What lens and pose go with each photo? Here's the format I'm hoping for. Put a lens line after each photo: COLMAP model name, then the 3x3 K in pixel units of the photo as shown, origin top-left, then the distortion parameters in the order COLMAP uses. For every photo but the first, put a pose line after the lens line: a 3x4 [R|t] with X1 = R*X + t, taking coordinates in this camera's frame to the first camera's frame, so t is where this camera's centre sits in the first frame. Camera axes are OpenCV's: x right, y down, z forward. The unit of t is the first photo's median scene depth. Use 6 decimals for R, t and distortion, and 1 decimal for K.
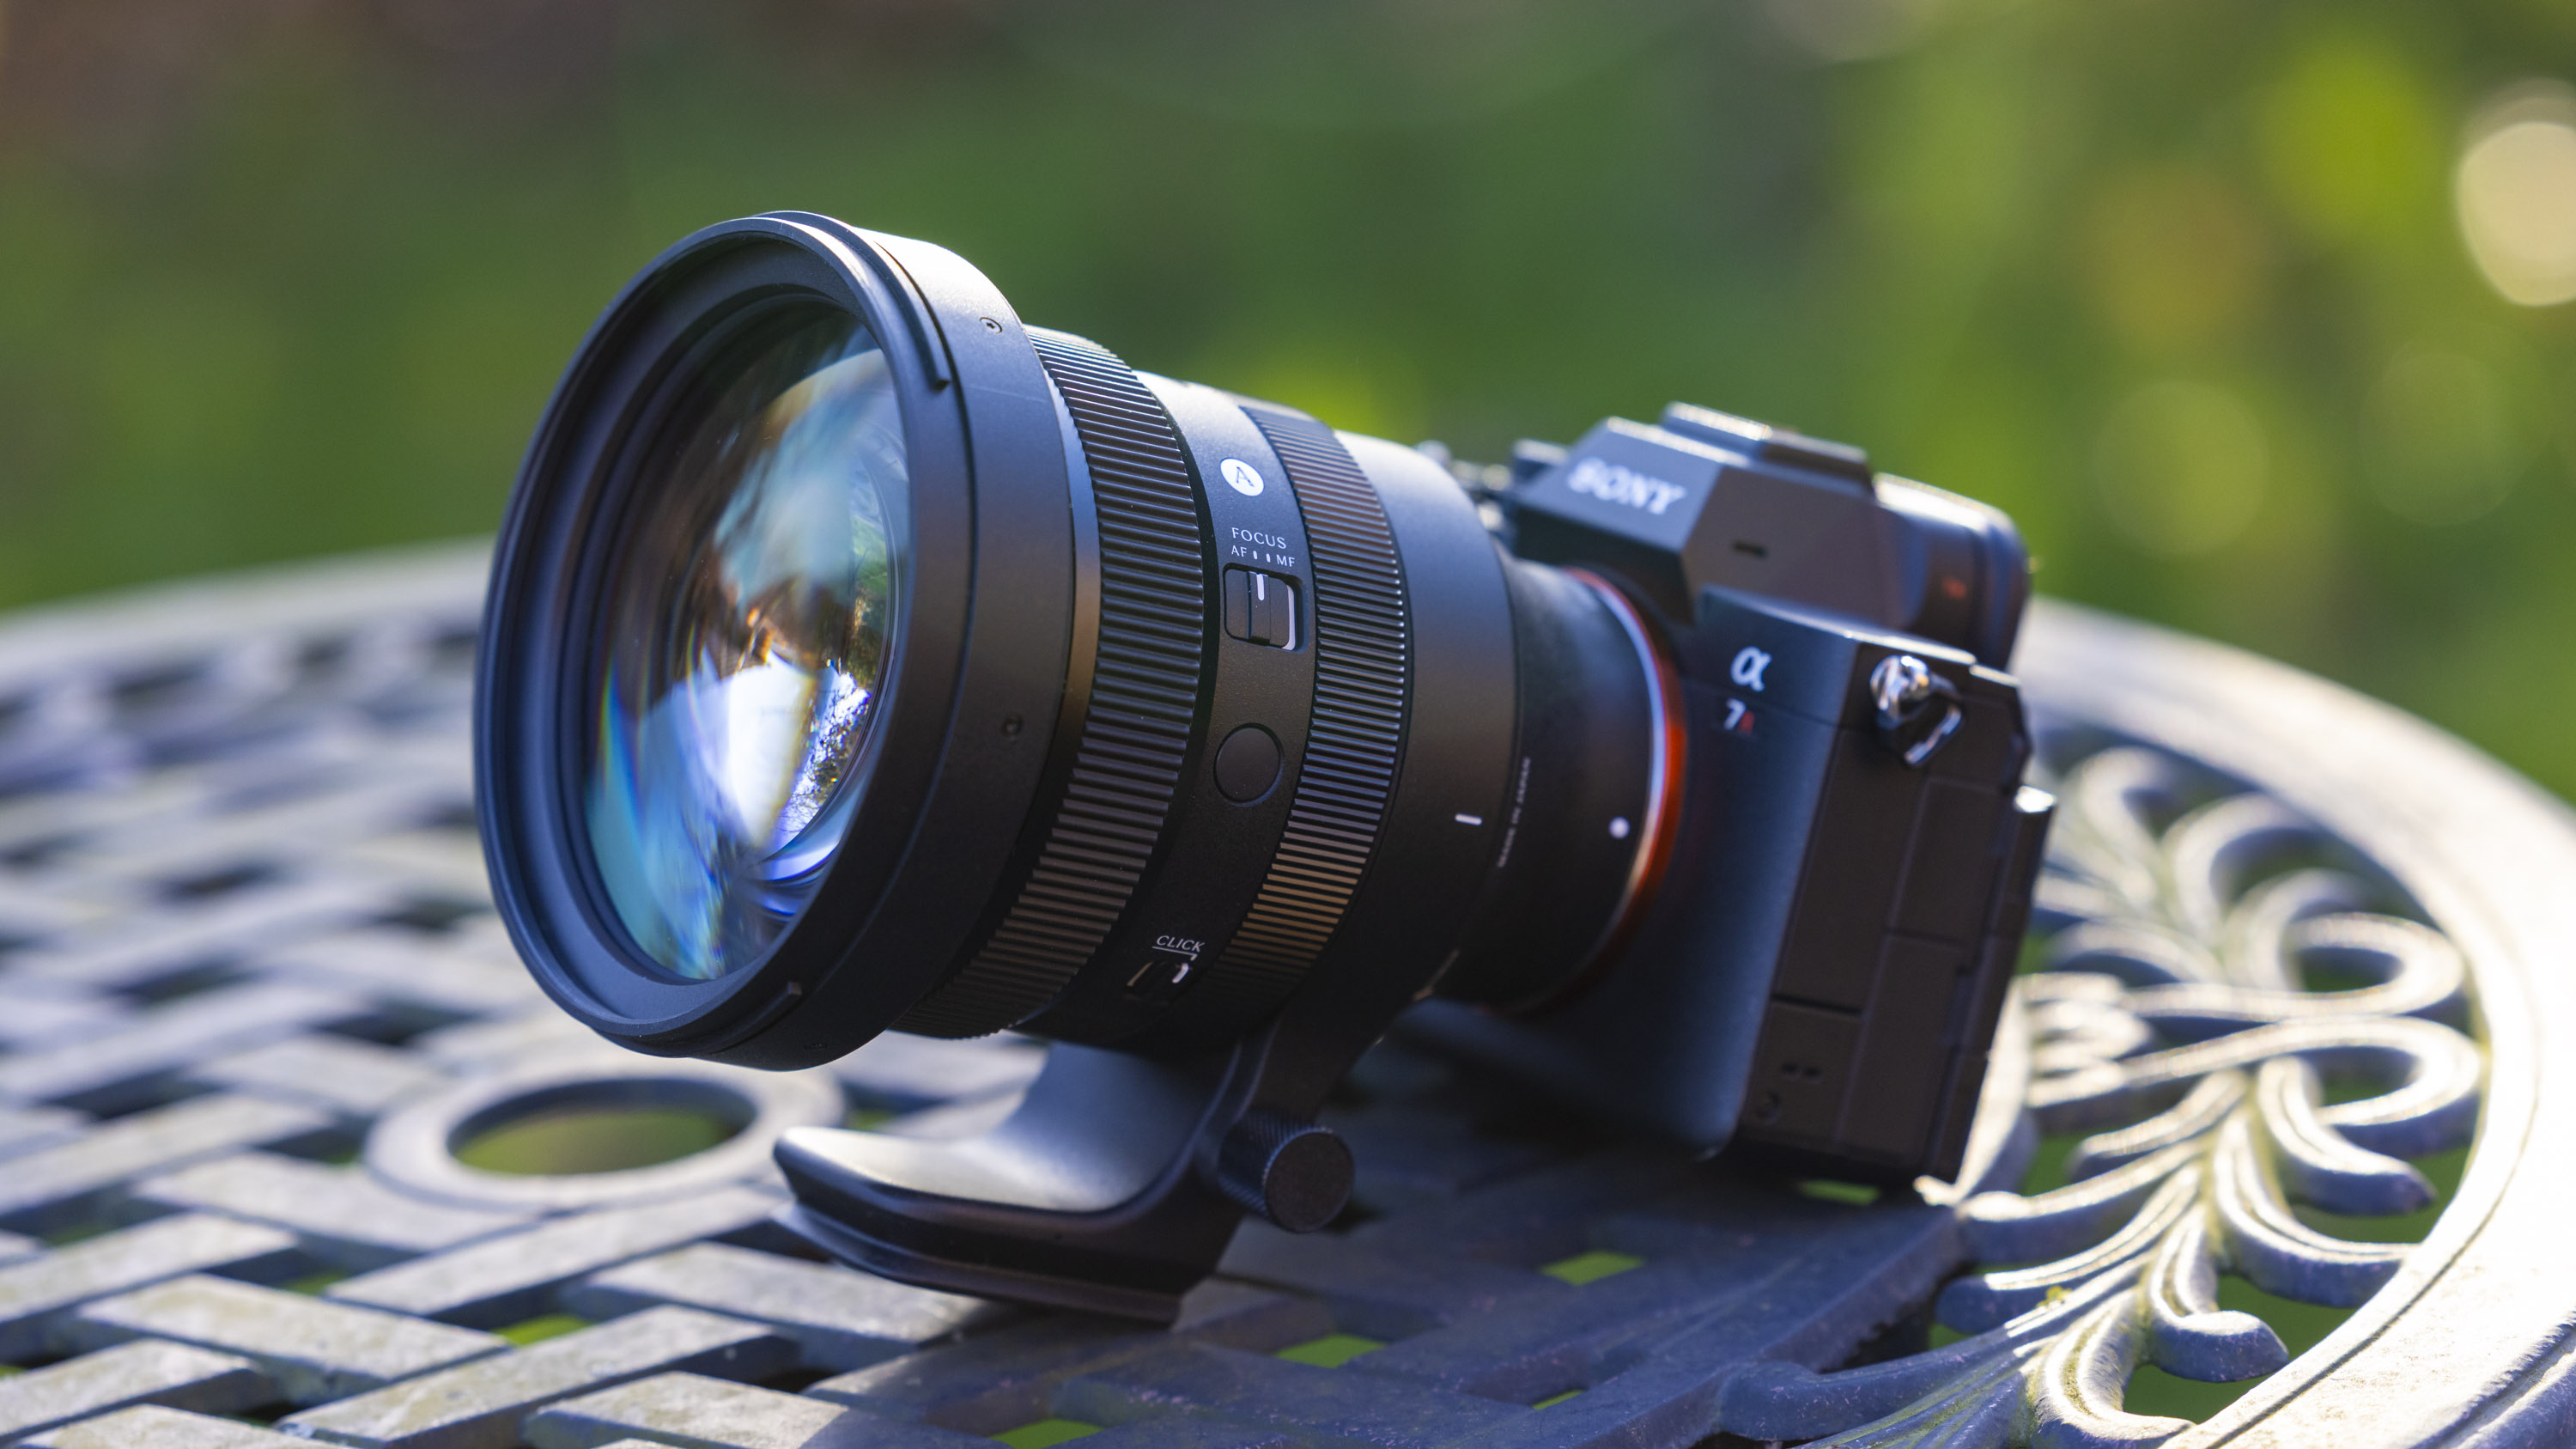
lens RADIAL K [[9347.7, 0, 1288.0], [0, 9347.7, 724.5], [0, 0, 1]] dist [0.011419, -1.088954]
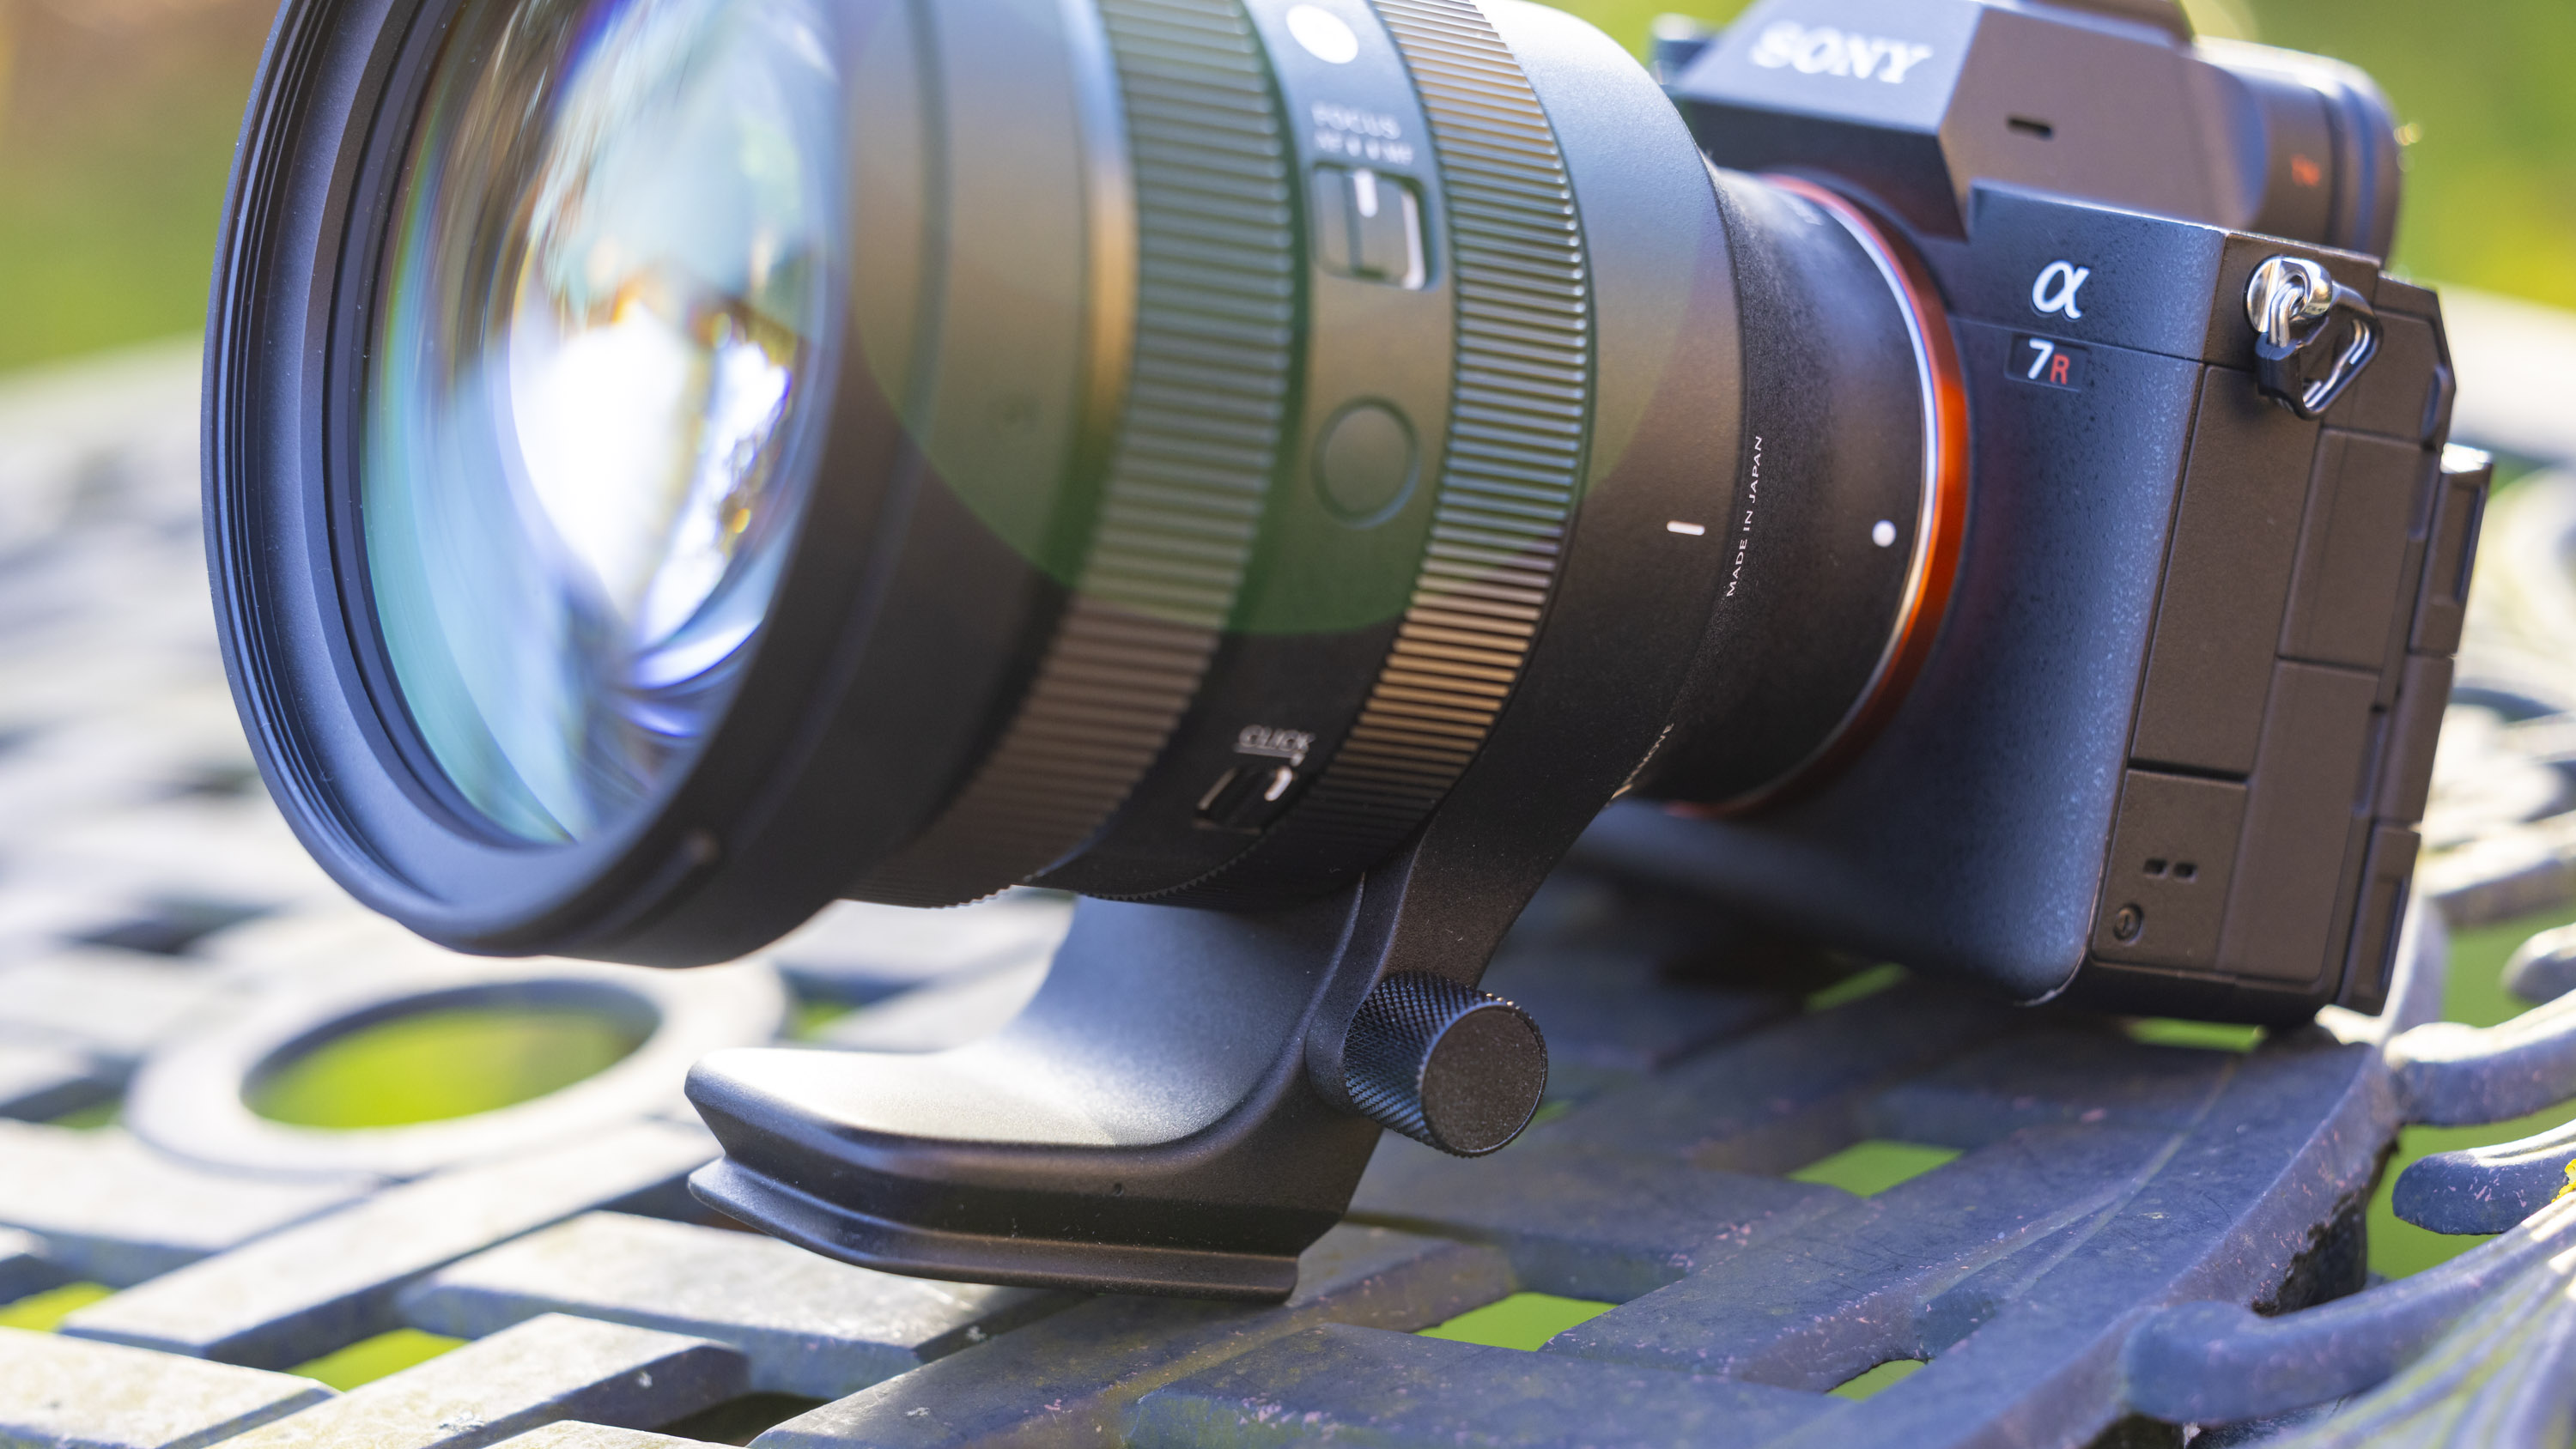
lens RADIAL K [[7614.5, 0, 1288.0], [0, 7614.5, 724.5], [0, 0, 1]] dist [0.006865, 0.211155]
pose [[0.997556, -0.065855, 0.023352, -0.022757], [0.065455, 0.997702, 0.017476, 0.012614], [-0.024449, -0.015905, 0.999575, 0.446607]]
